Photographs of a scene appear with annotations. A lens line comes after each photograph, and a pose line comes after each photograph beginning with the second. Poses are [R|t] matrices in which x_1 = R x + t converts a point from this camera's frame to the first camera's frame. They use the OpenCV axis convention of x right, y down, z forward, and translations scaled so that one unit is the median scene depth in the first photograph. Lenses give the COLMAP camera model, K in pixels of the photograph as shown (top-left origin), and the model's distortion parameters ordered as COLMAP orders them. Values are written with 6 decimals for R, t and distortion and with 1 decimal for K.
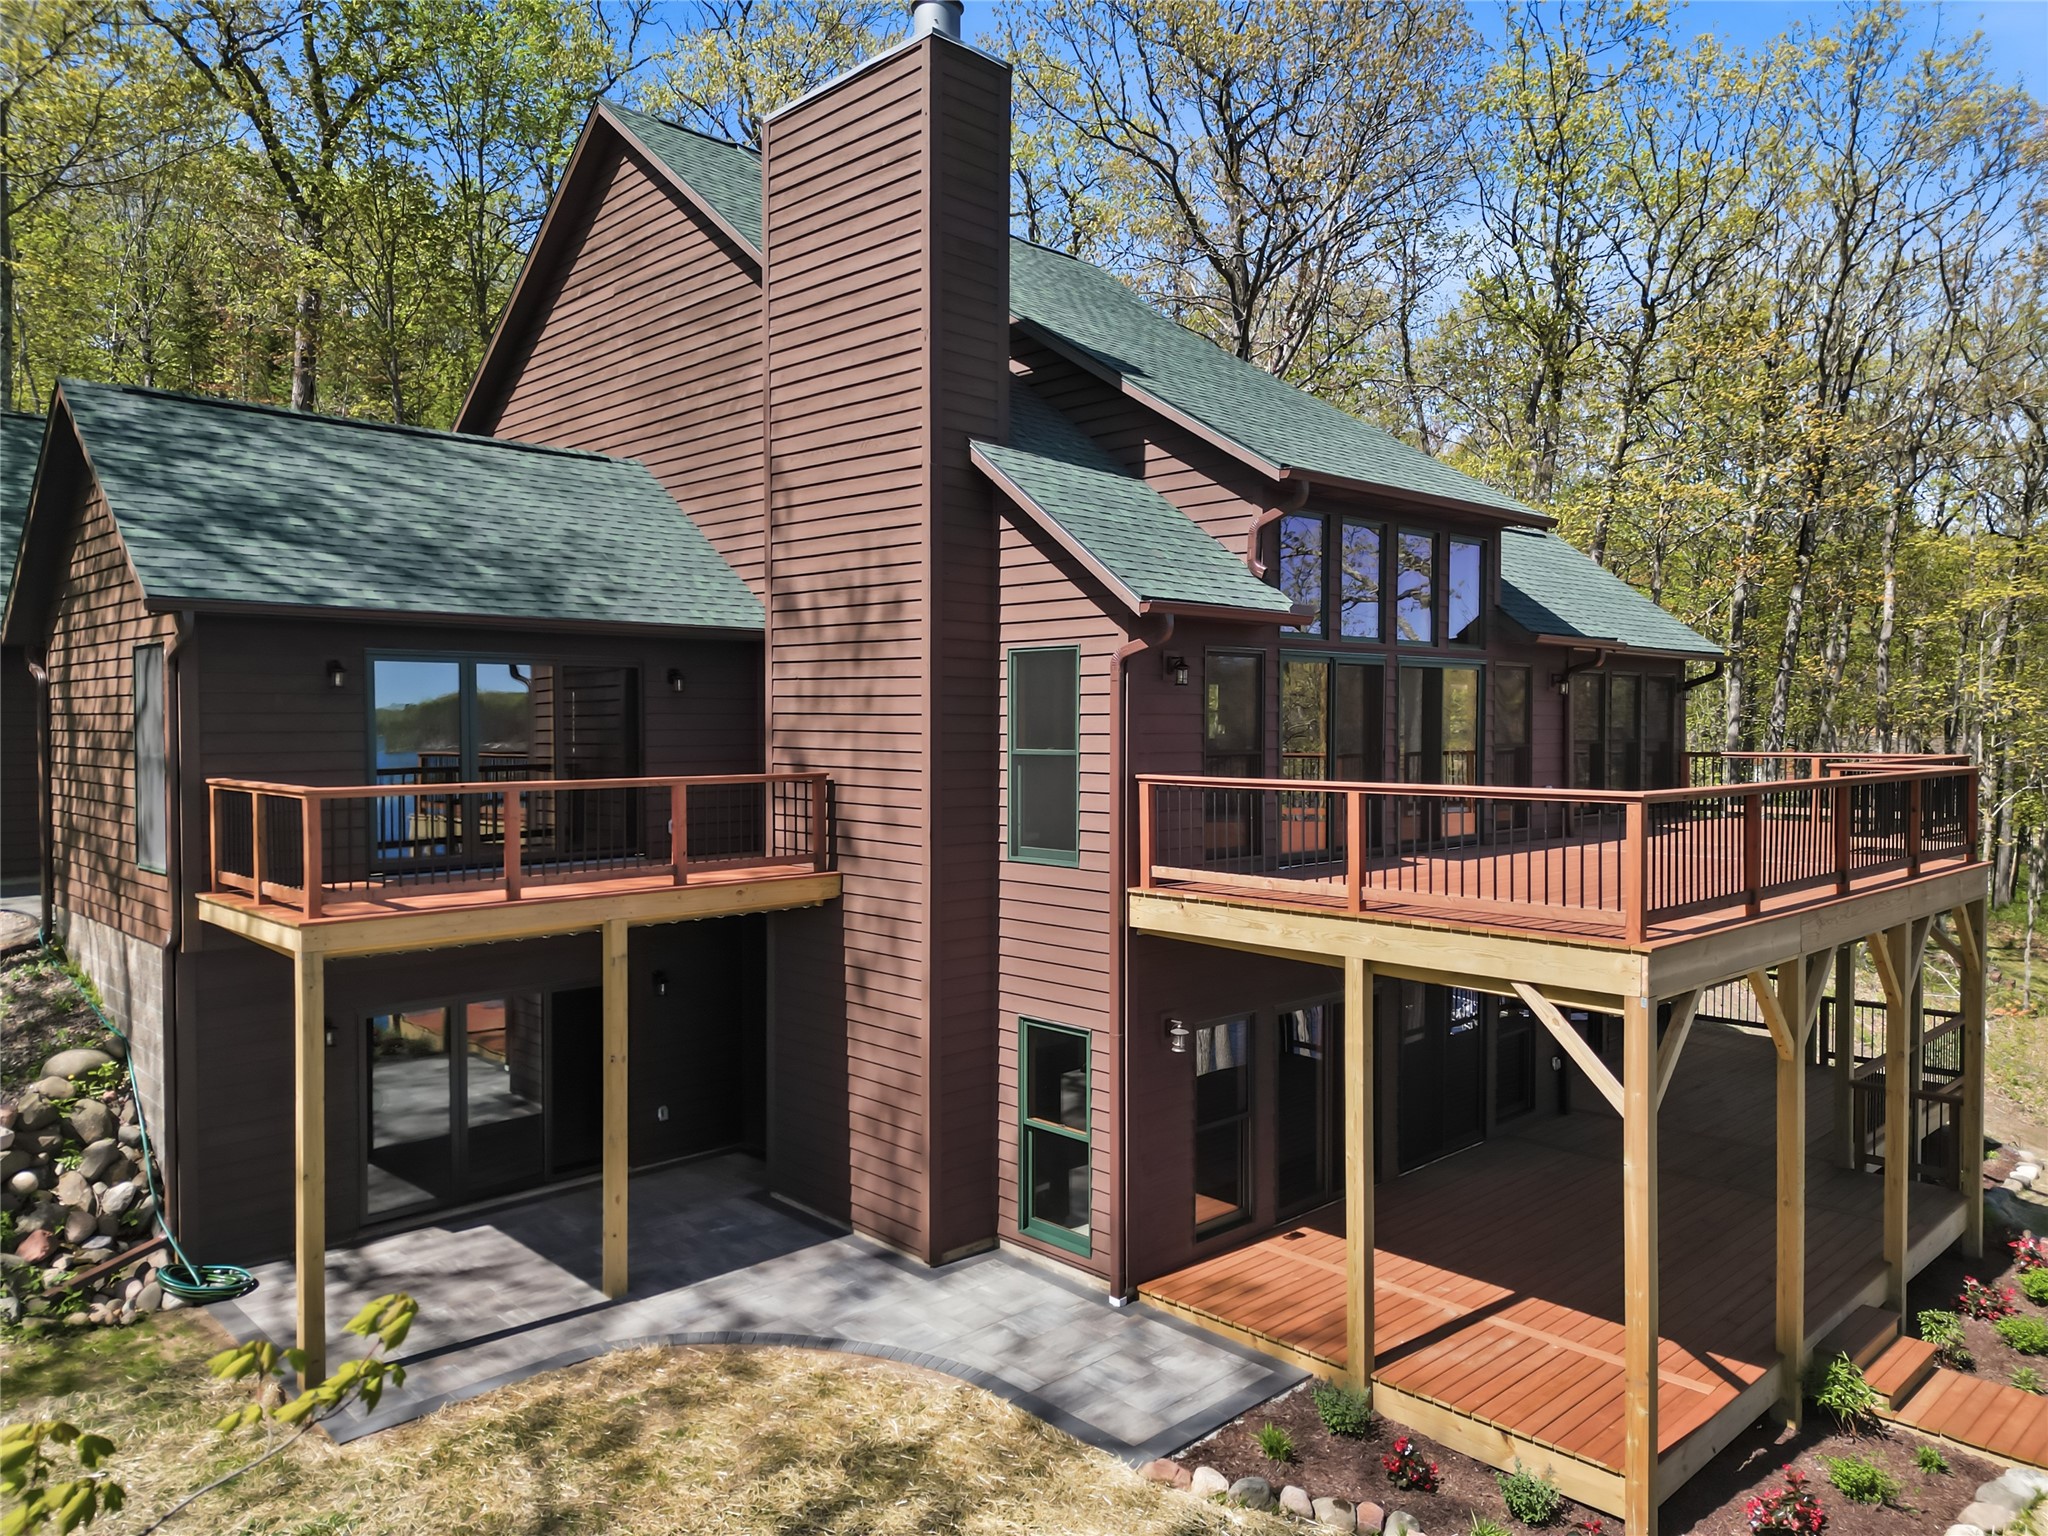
lens RADIAL K [[1443.3, 0, 1024.0], [0, 1443.3, 768.0], [0, 0, 1]] dist [0.036921, -0.001725]
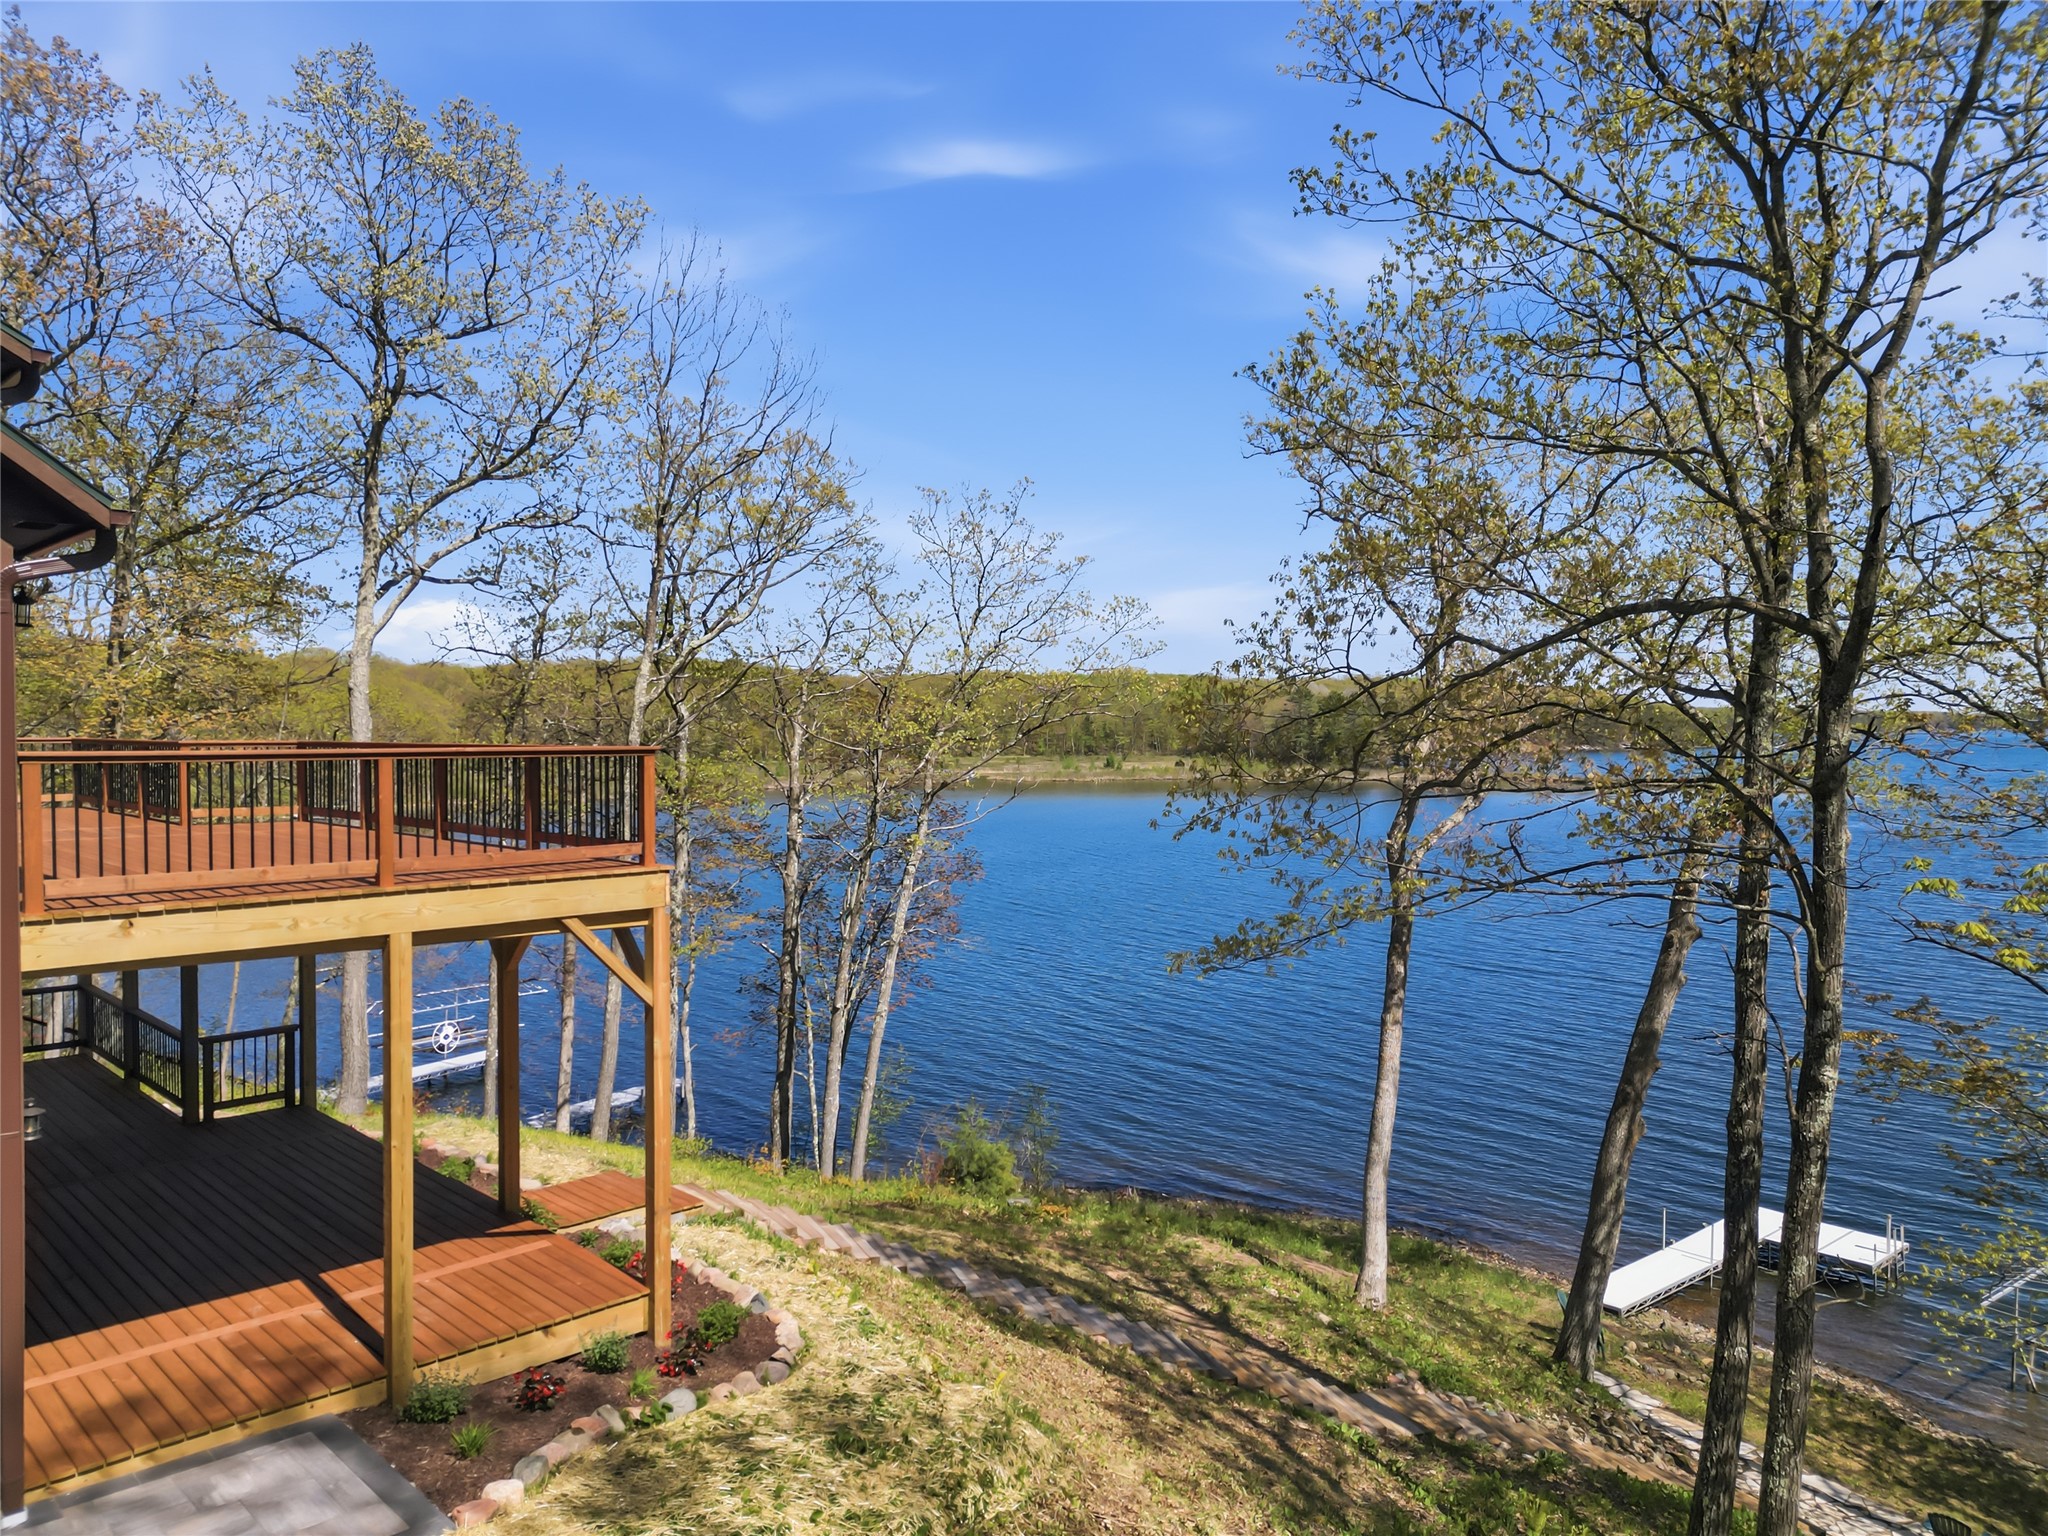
lens RADIAL K [[1443.3, 0, 1024.0], [0, 1443.3, 768.0], [0, 0, 1]] dist [0.036921, -0.001725]
pose [[0.003148, -0.032242, 0.999475, -0.679640], [0.029861, 0.999037, 0.032134, 0.004700], [-0.999549, 0.029744, 0.004108, 0.554807]]
